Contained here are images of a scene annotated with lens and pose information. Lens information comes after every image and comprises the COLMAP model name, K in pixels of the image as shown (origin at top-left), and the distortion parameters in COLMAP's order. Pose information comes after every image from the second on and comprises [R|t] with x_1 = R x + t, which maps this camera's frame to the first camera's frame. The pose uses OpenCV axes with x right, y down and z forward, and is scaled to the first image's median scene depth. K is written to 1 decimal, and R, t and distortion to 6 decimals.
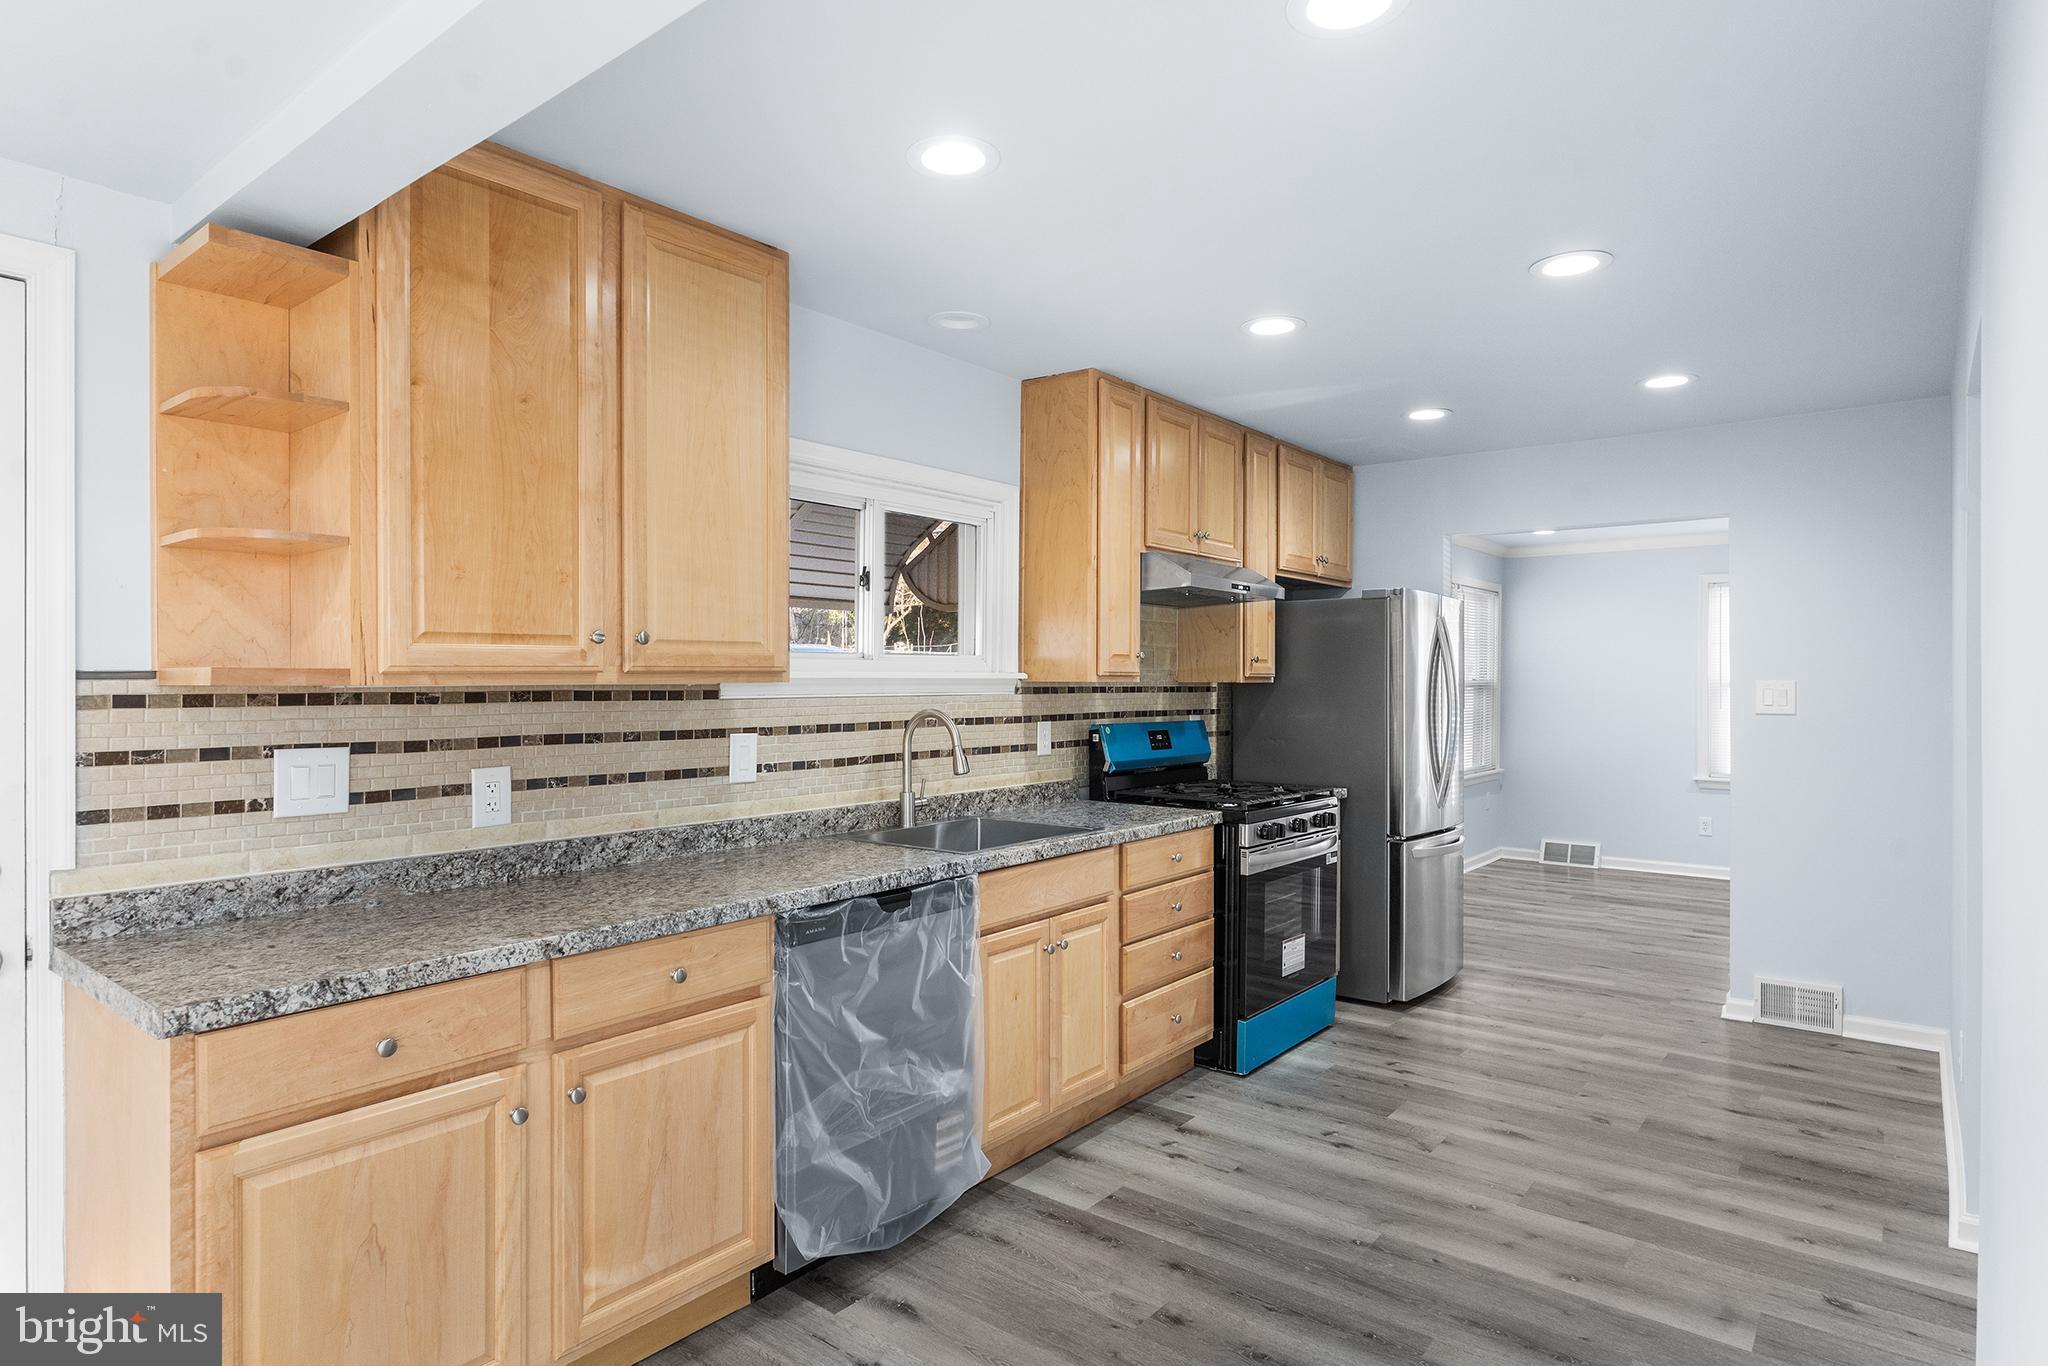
lens RADIAL K [[1137.3, 0, 1006.1], [0, 1137.3, 685.2], [0, 0, 1]] dist [-0.004338, 0.001323]
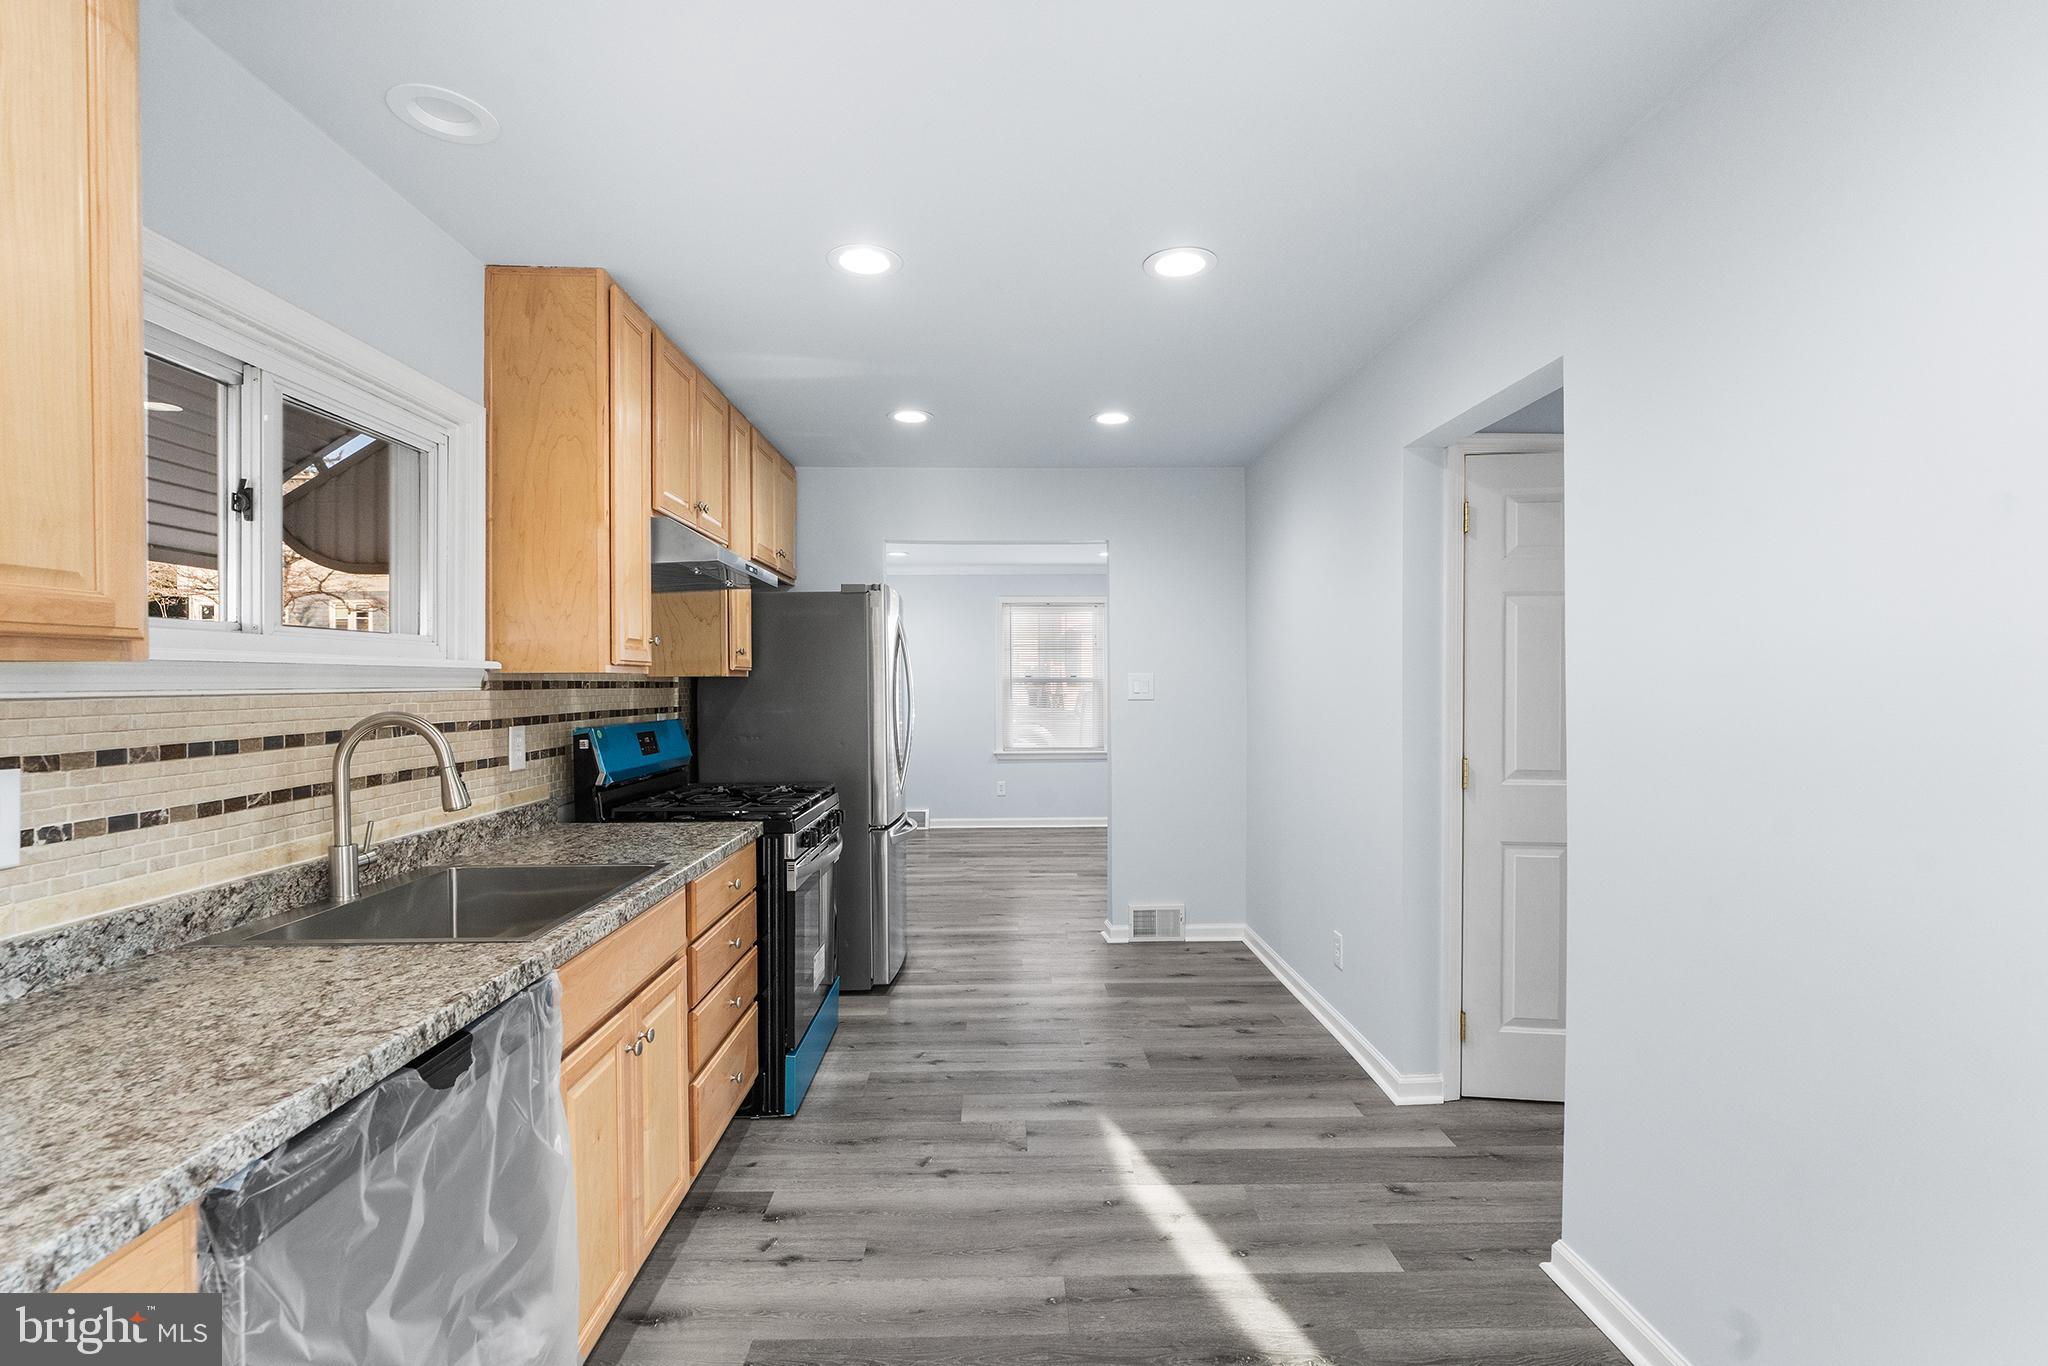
lens RADIAL K [[927.8, 0, 1022.3], [0, 927.8, 693.0], [0, 0, 1]] dist [-0.009061, 0.002132]
pose [[0.761628, -0.013767, 0.647868, -0.132303], [0.010305, 0.999905, 0.009134, 0.009029], [-0.647933, -0.000280, 0.761697, 0.370851]]
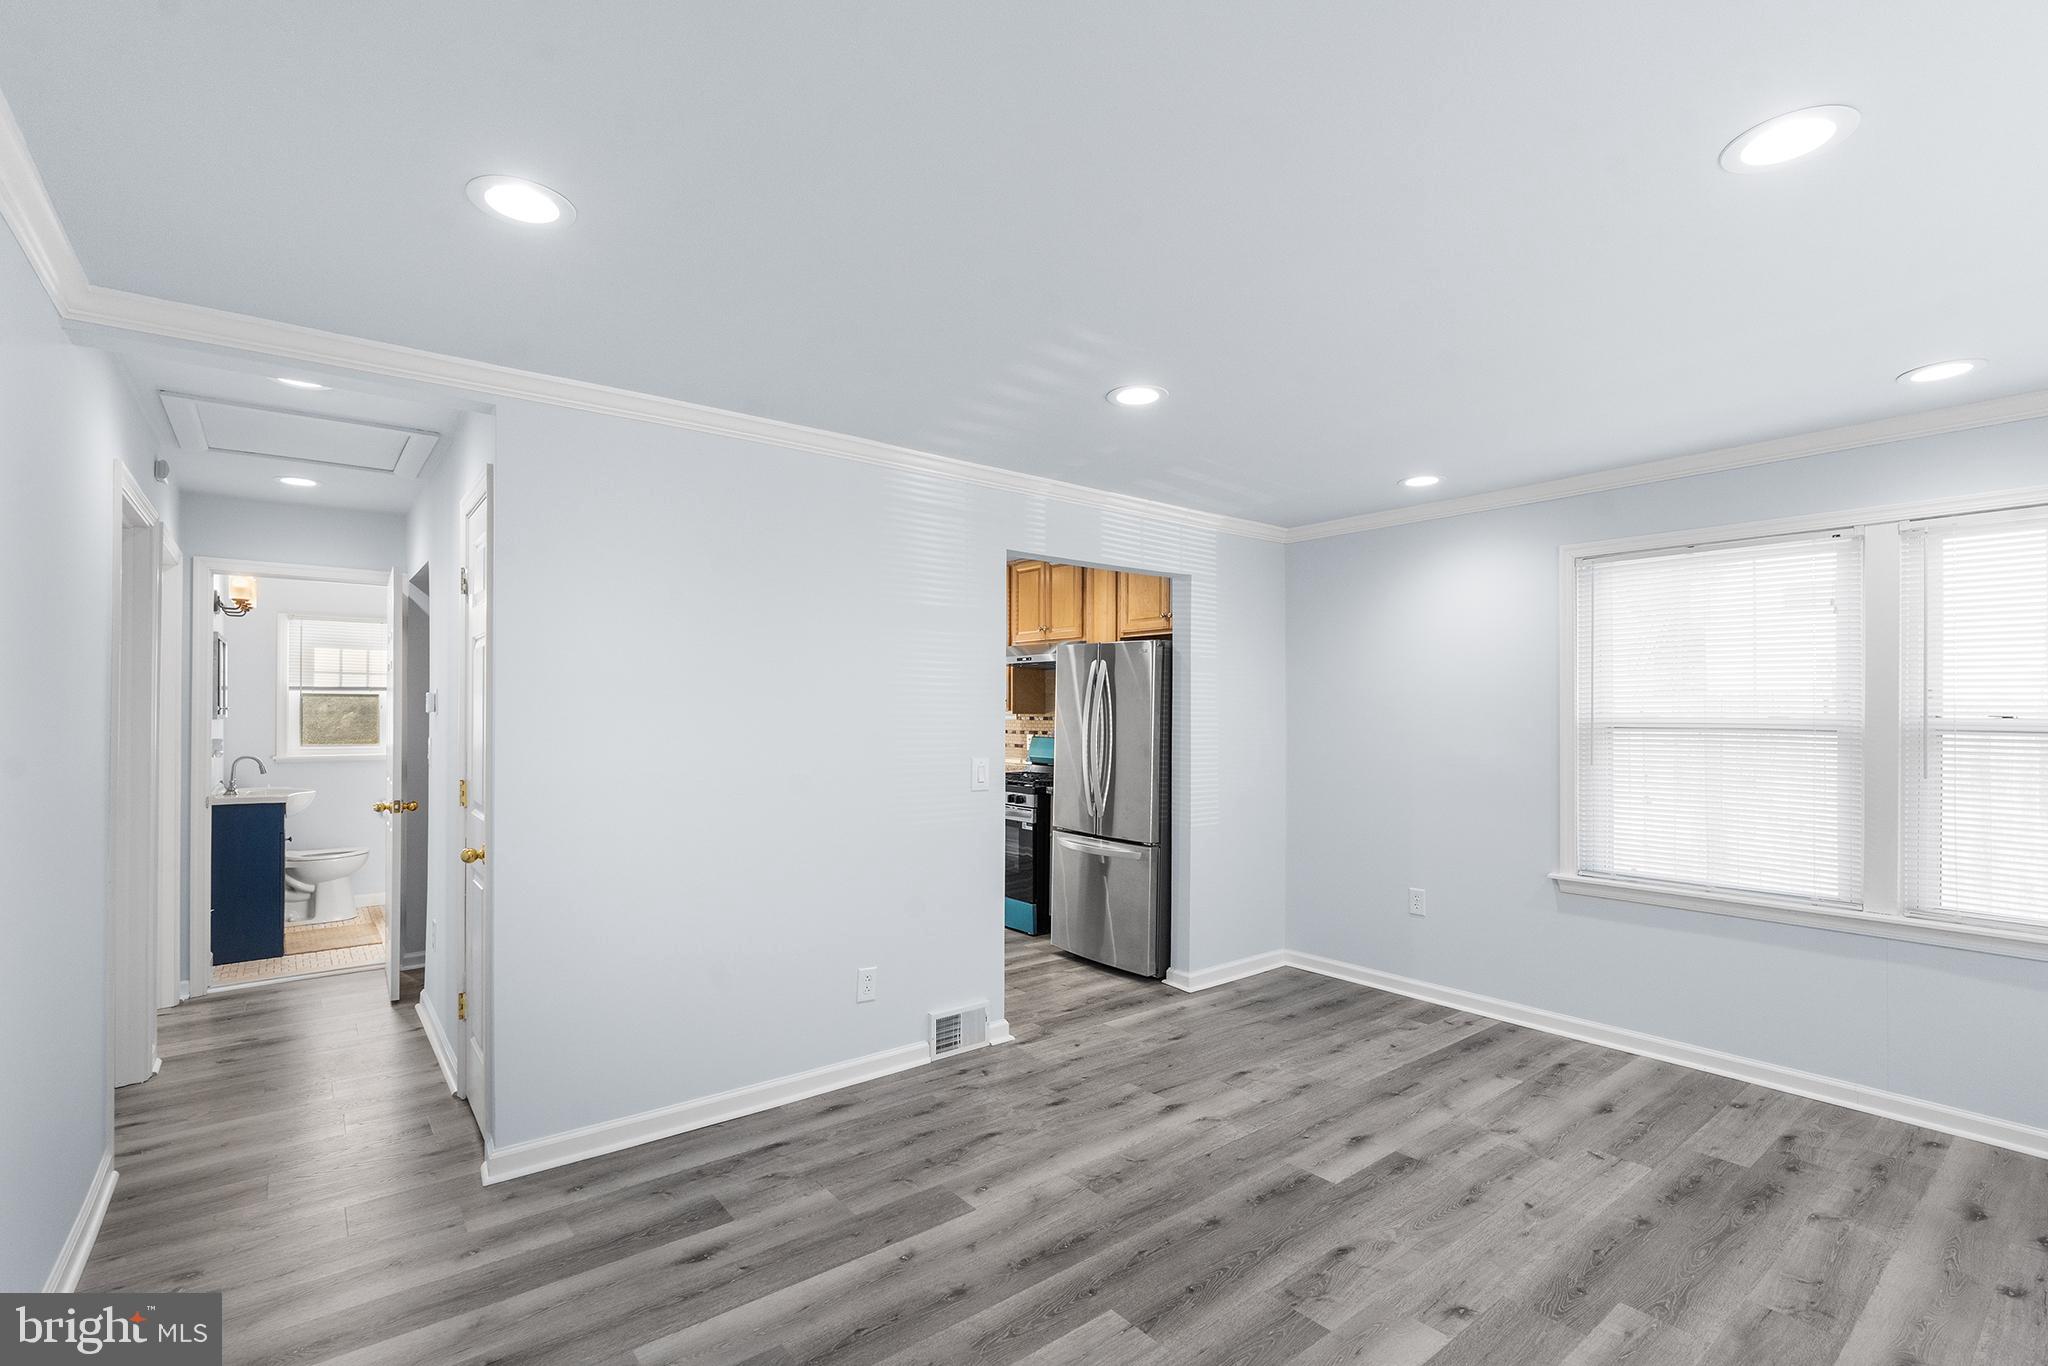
lens RADIAL K [[927.8, 0, 1029.4], [0, 927.8, 711.6], [0, 0, 1]] dist [-0.009061, 0.002132]
pose [[-0.210720, -0.003242, -0.977541, 1.959223], [-0.009446, 0.999955, -0.001281, -0.006356], [0.977501, 0.008964, -0.210741, 1.615359]]
